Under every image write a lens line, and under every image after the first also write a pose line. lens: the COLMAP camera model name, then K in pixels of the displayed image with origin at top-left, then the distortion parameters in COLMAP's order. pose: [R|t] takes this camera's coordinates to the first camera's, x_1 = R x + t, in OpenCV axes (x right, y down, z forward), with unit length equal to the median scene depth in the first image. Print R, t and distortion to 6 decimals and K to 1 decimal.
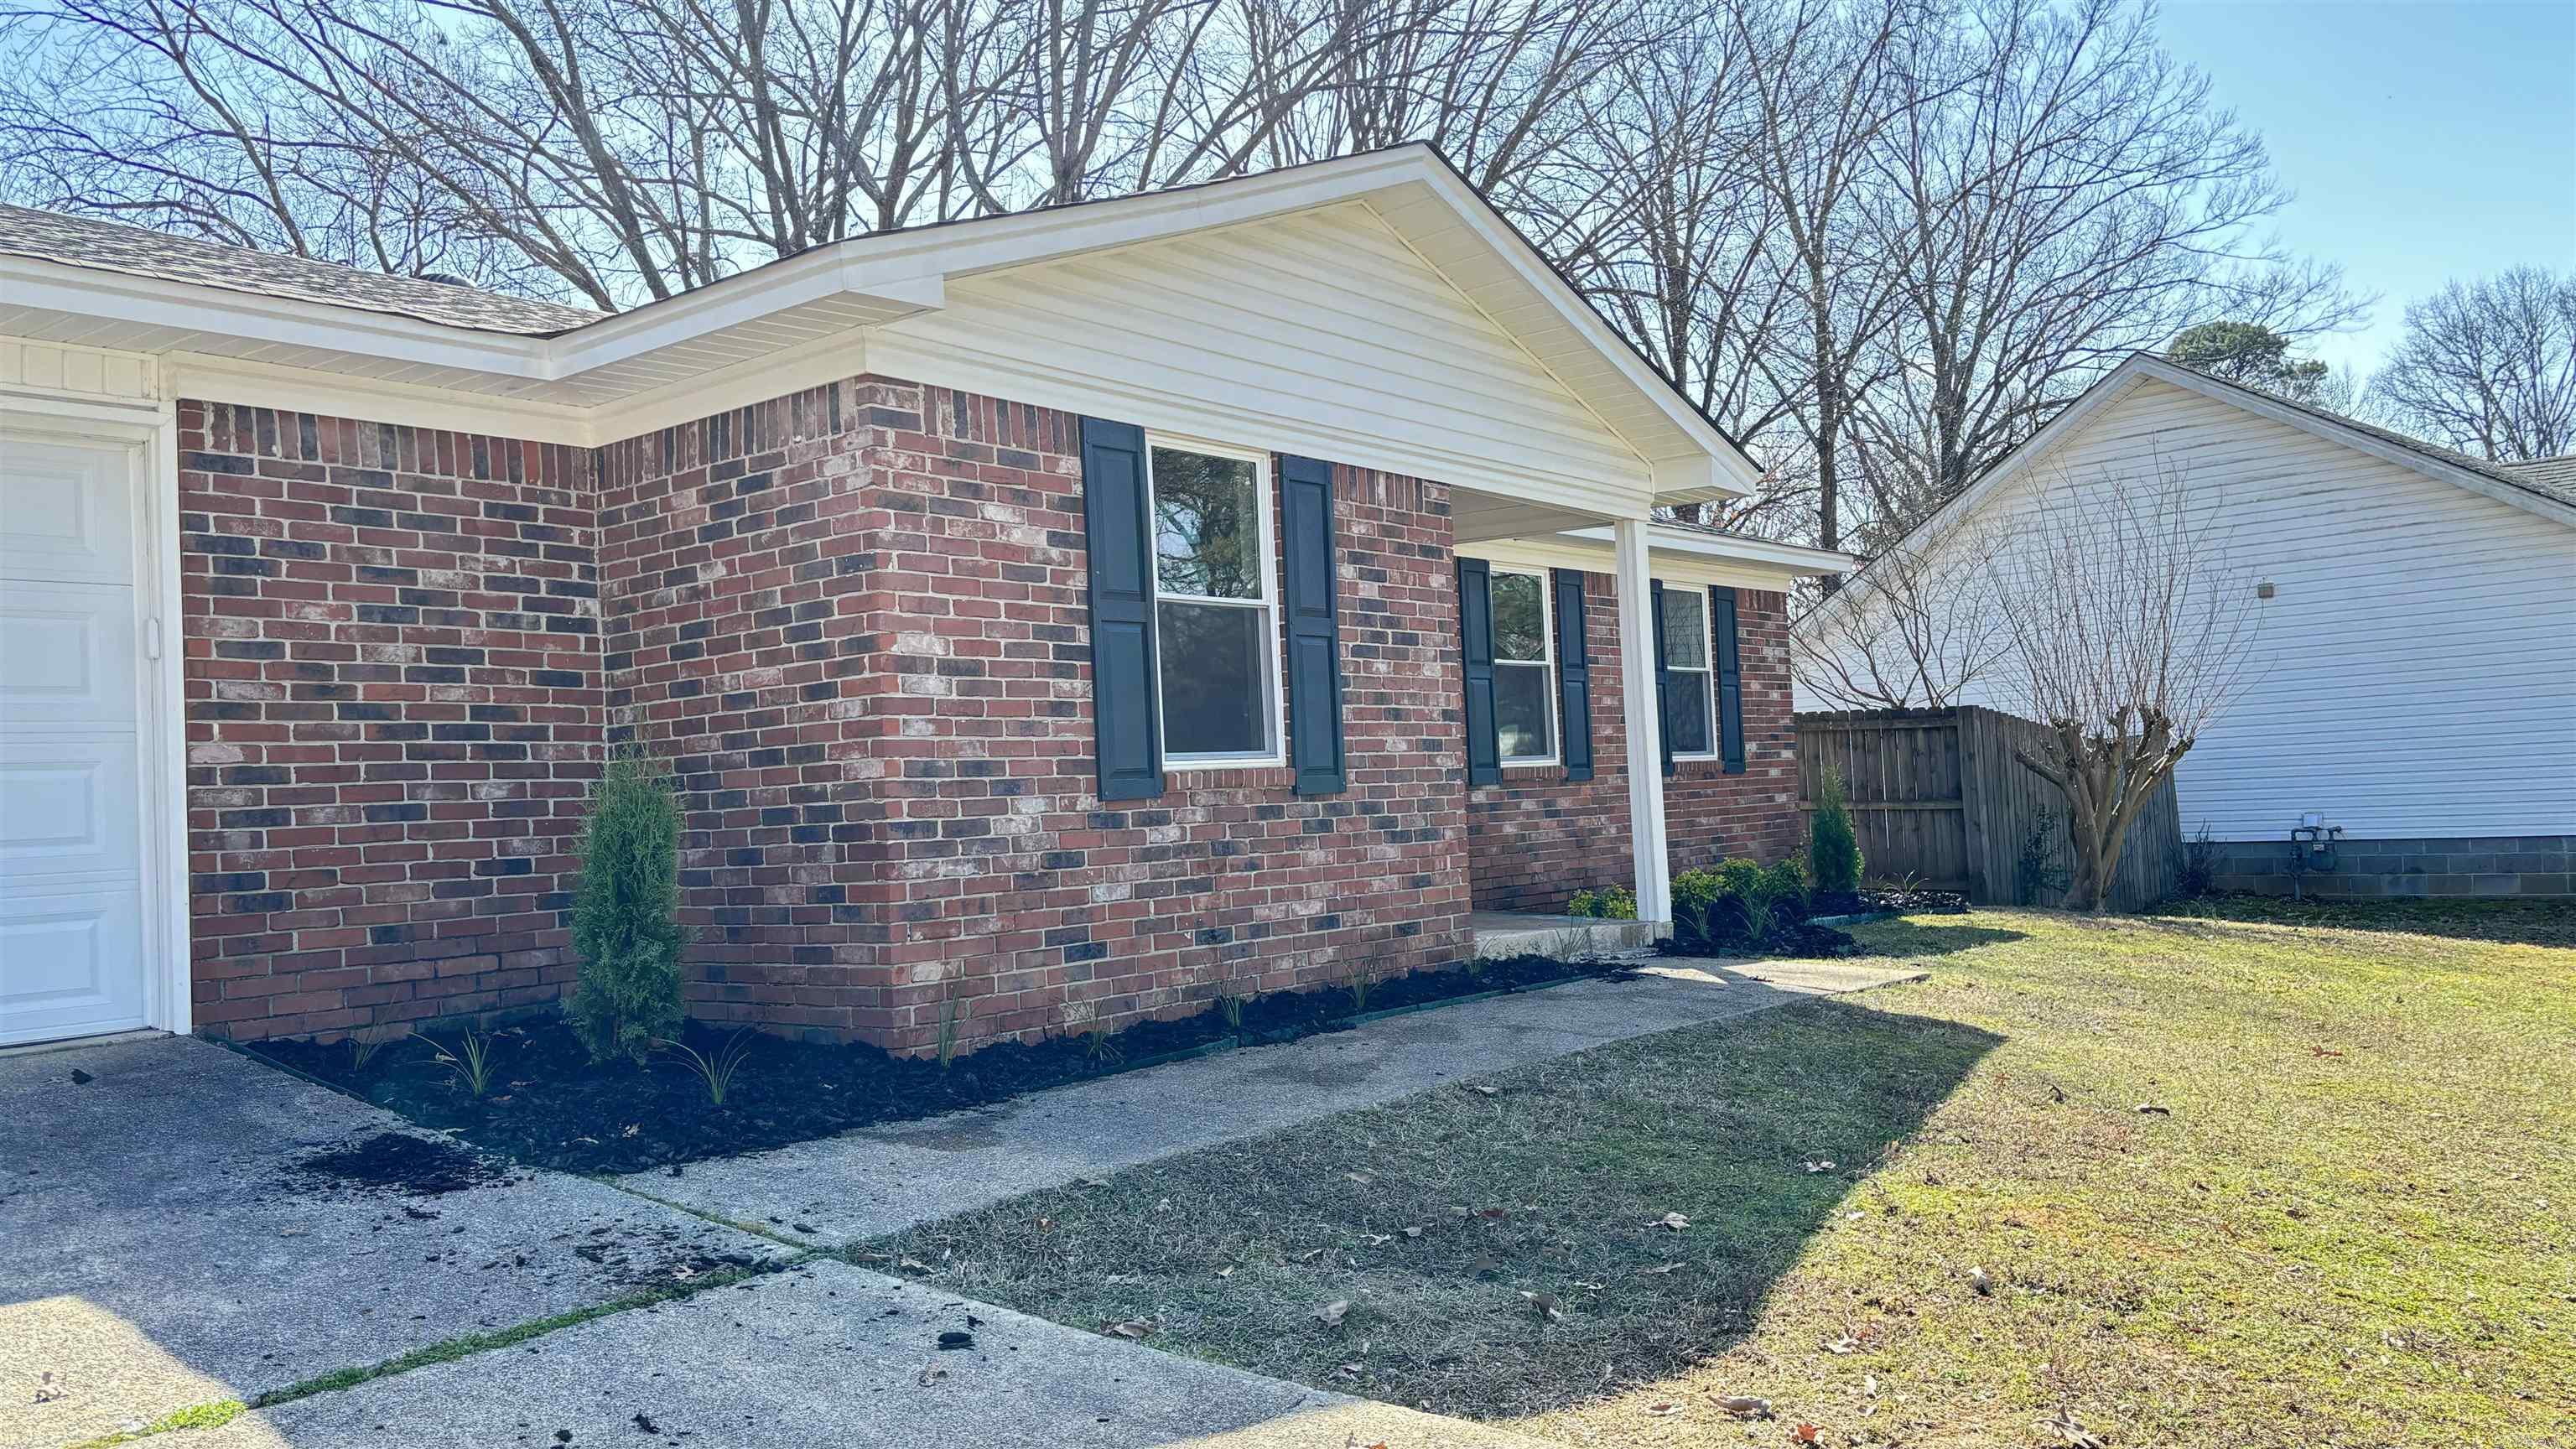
lens RADIAL K [[1922.2, 0, 1282.3], [0, 1922.2, 741.4], [0, 0, 1]] dist [0.088472, -0.099608]
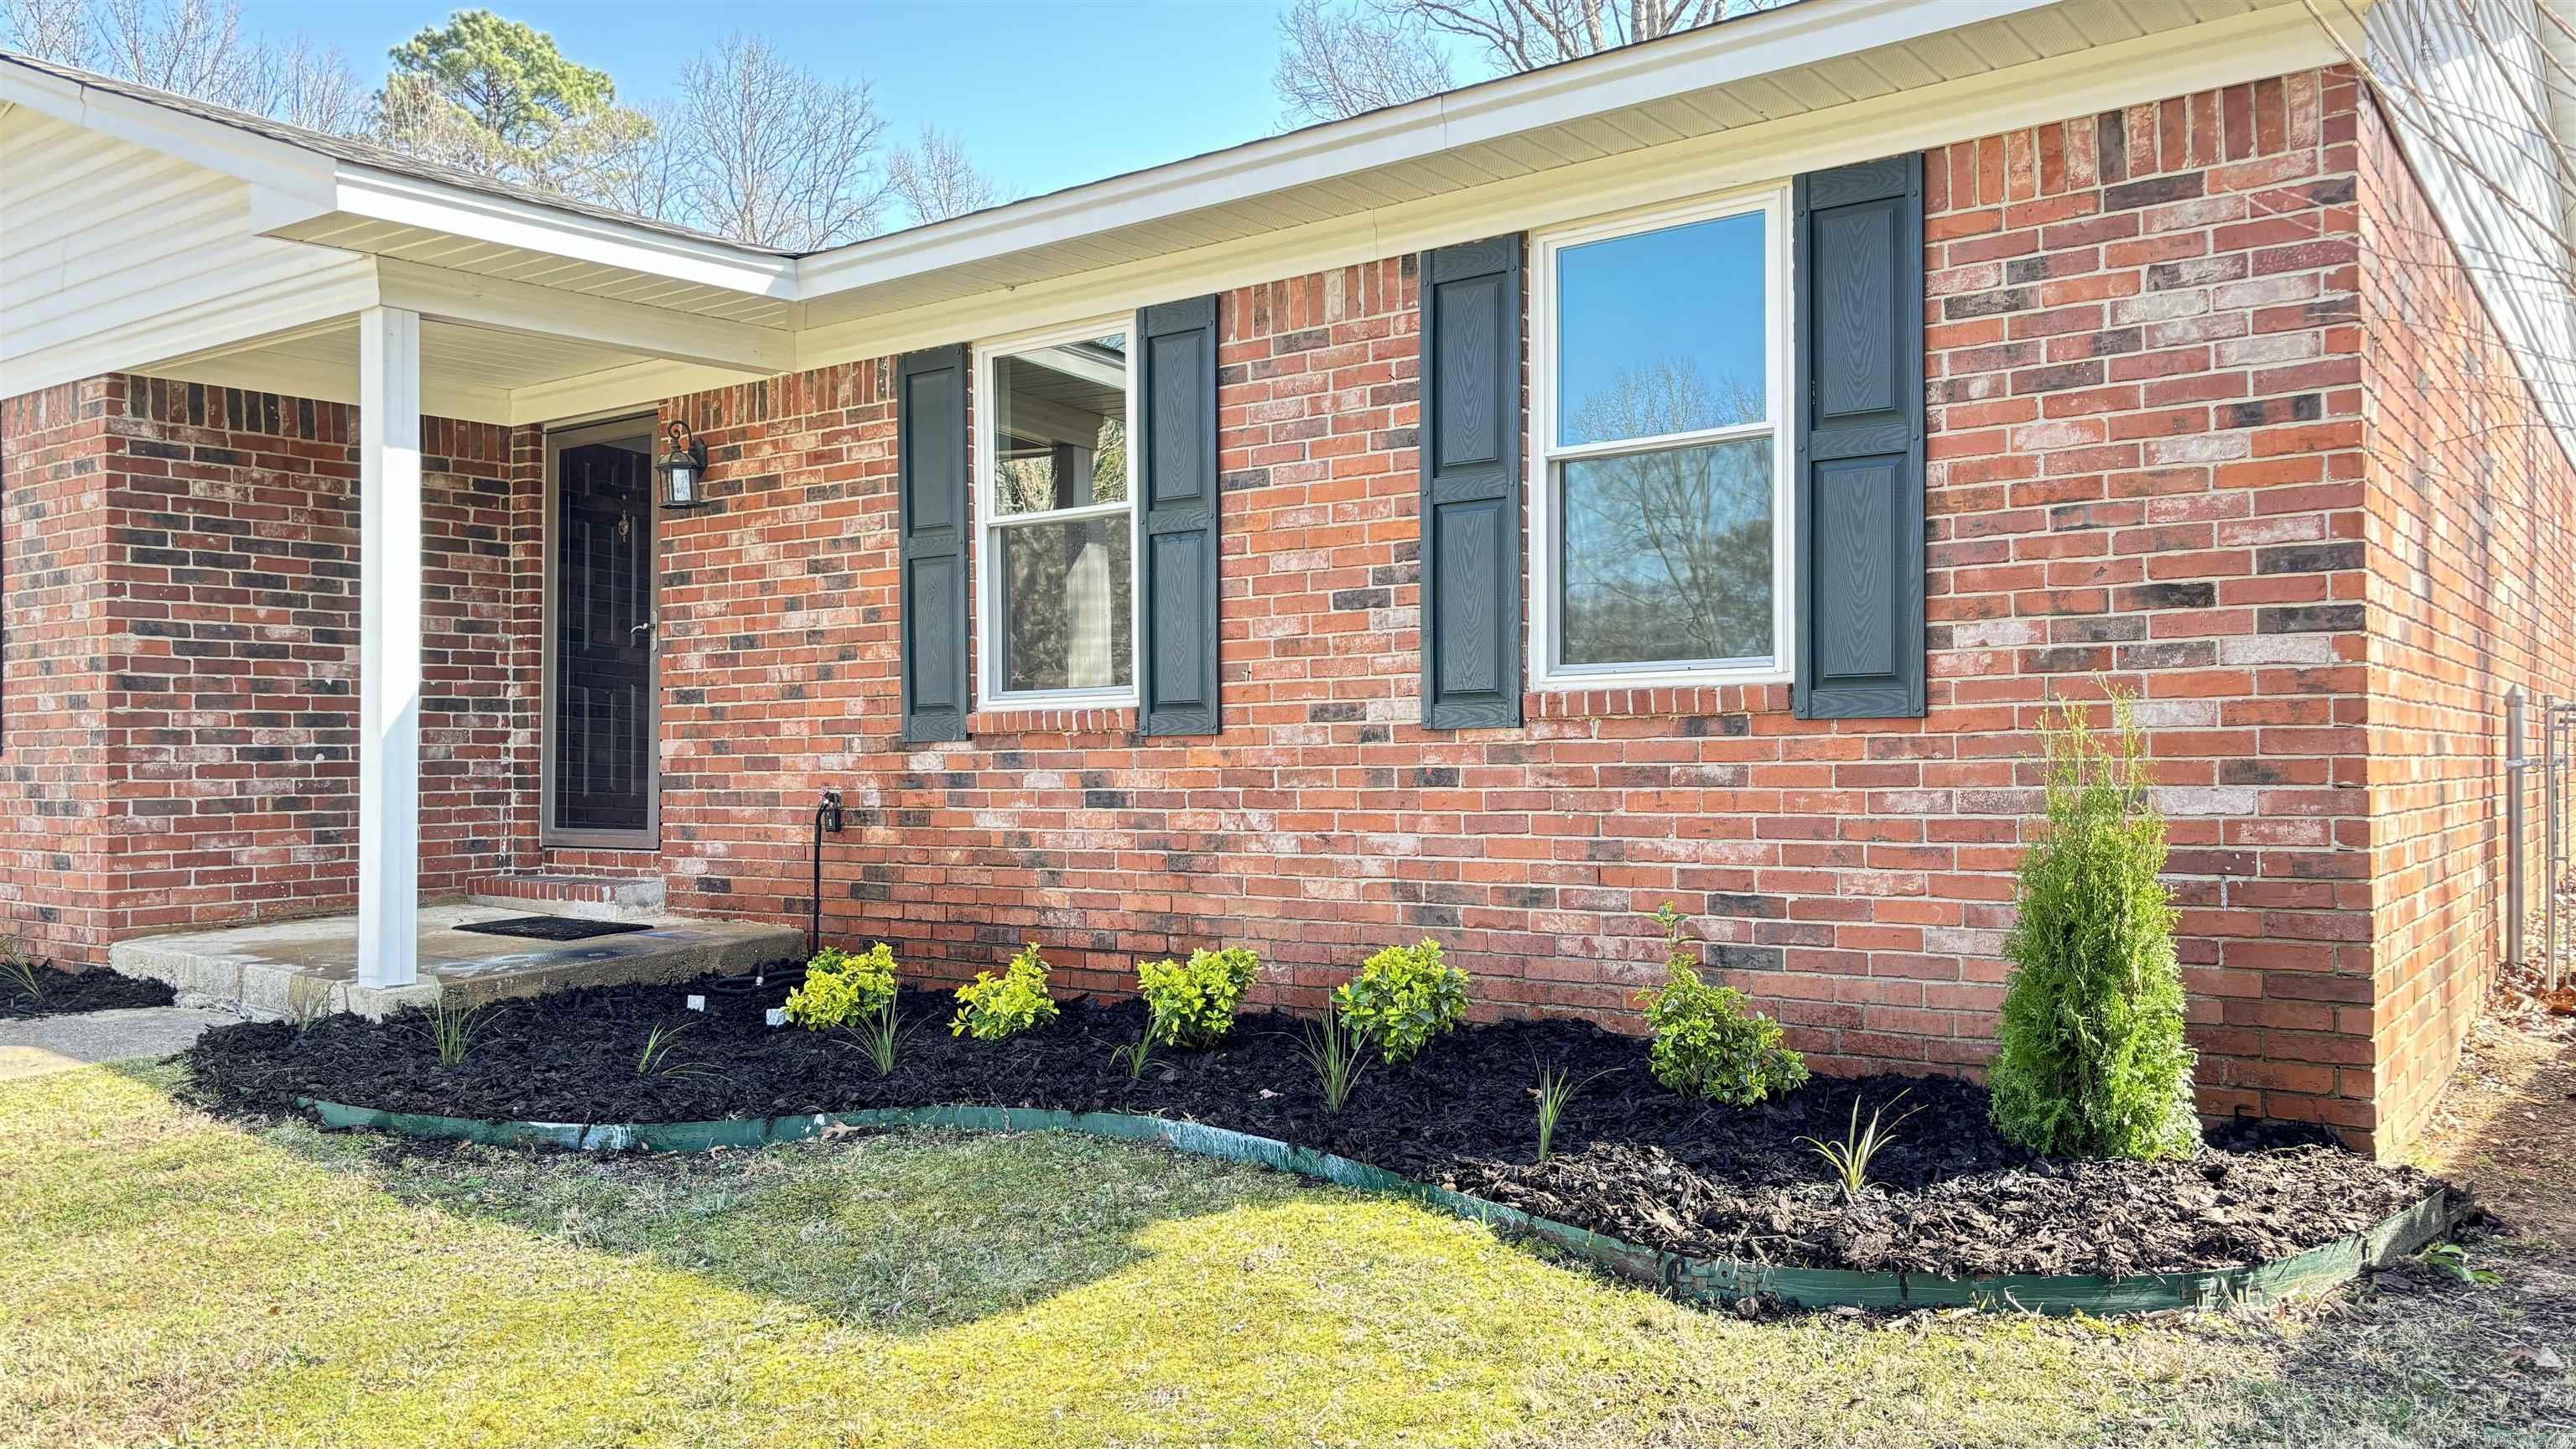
lens RADIAL K [[2049.8, 0, 1296.8], [0, 2049.8, 734.9], [0, 0, 1]] dist [0.111669, -0.129872]
pose [[0.028049, 0.025830, -0.999273, 1.076198], [0.035720, 0.999002, 0.026825, 0.011529], [0.998968, -0.036446, 0.027098, 1.616666]]
